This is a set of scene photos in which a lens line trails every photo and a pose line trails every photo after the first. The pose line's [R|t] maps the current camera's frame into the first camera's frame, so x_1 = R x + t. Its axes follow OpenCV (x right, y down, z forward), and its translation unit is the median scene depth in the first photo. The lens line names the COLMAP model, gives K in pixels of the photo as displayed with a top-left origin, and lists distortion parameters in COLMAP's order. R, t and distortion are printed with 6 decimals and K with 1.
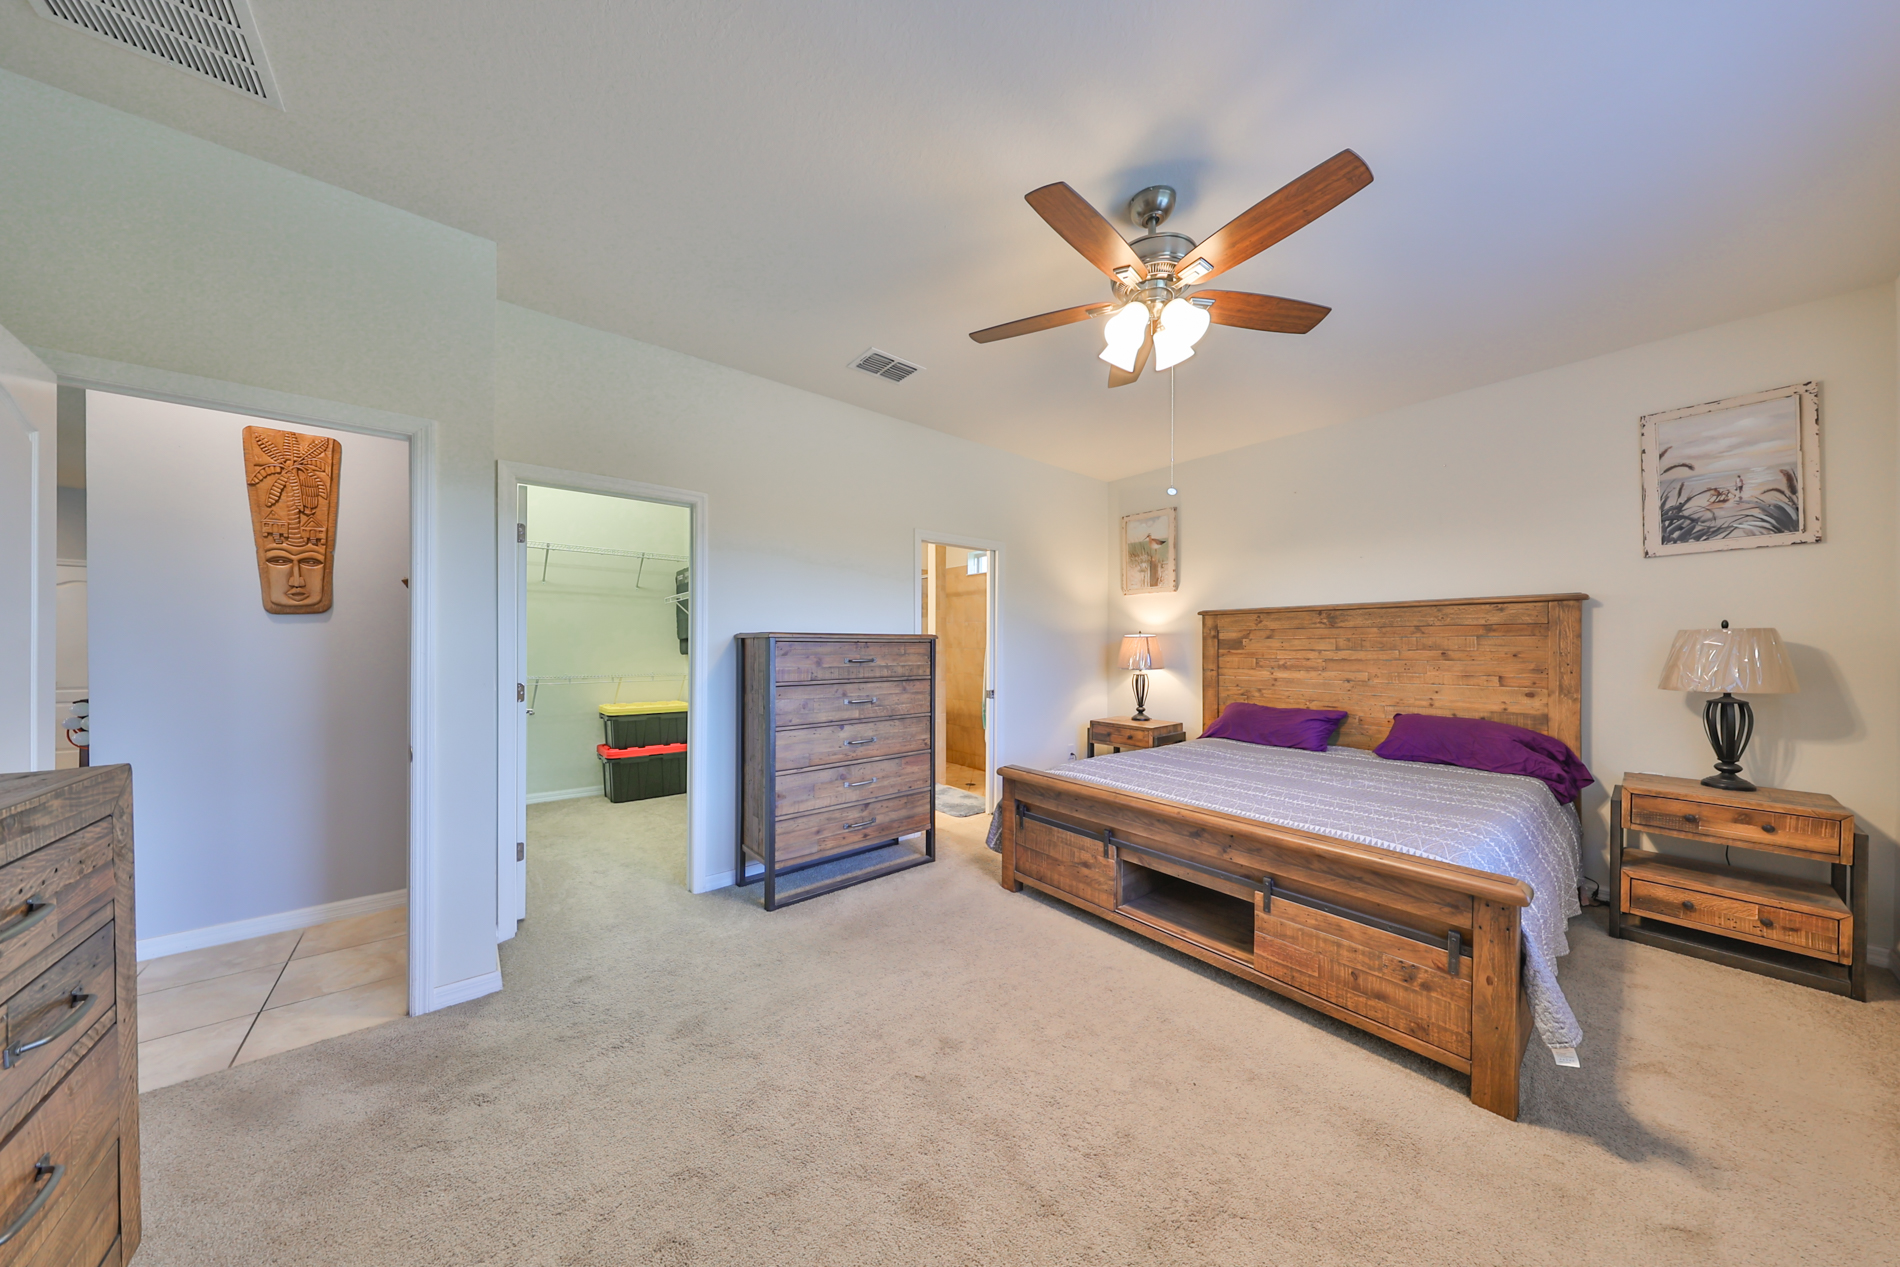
lens RADIAL K [[592.1, 0, 942.3], [0, 592.1, 635.5], [0, 0, 1]] dist [-0.000463, -0.000070]
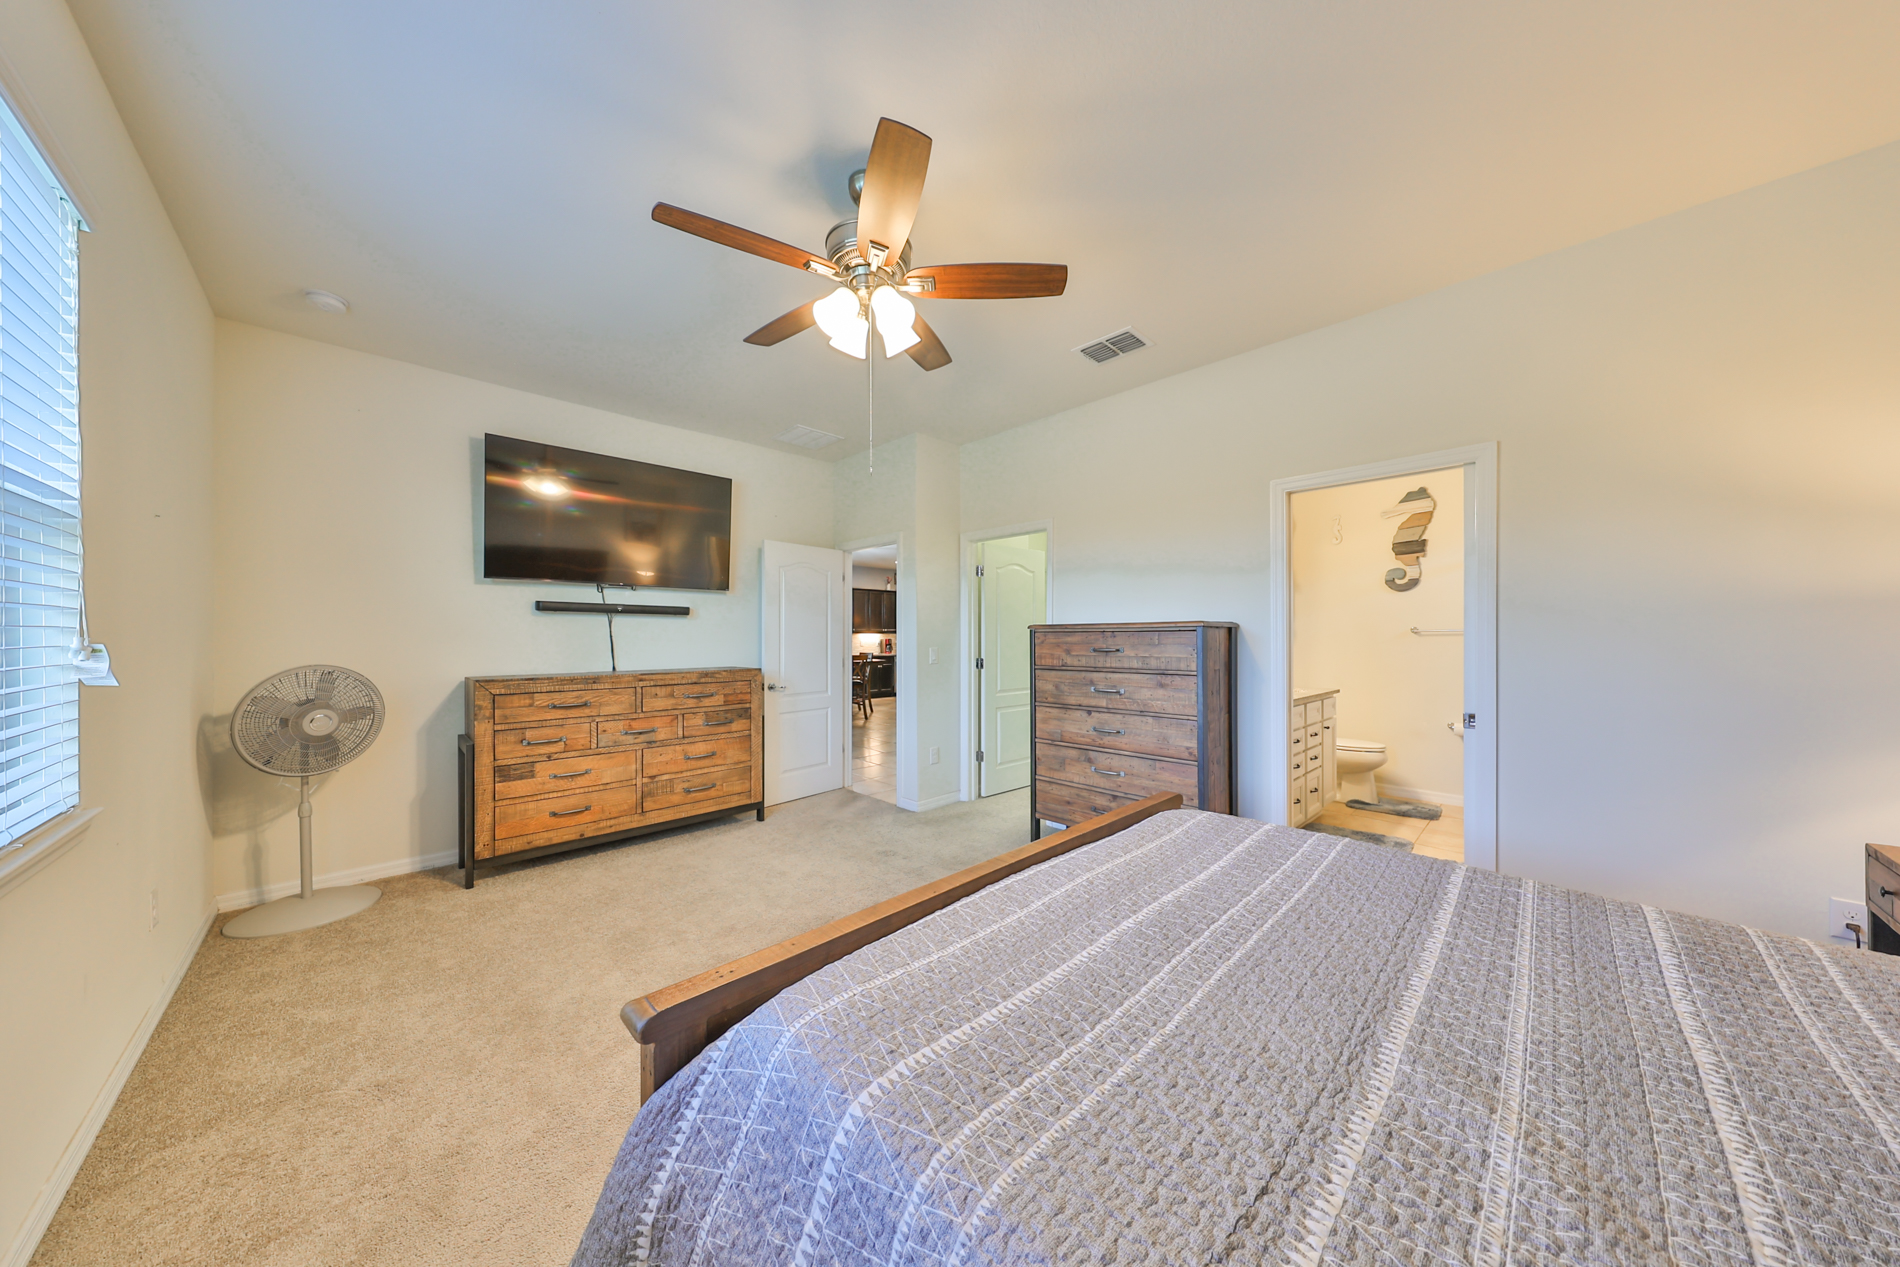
lens RADIAL K [[592.1, 0, 942.3], [0, 592.1, 635.5], [0, 0, 1]] dist [-0.000463, -0.000070]
pose [[0.084452, -0.014526, -0.996322, 0.836198], [0.008996, 0.999864, -0.013815, 0.028782], [0.996387, -0.007796, 0.084571, 0.633983]]
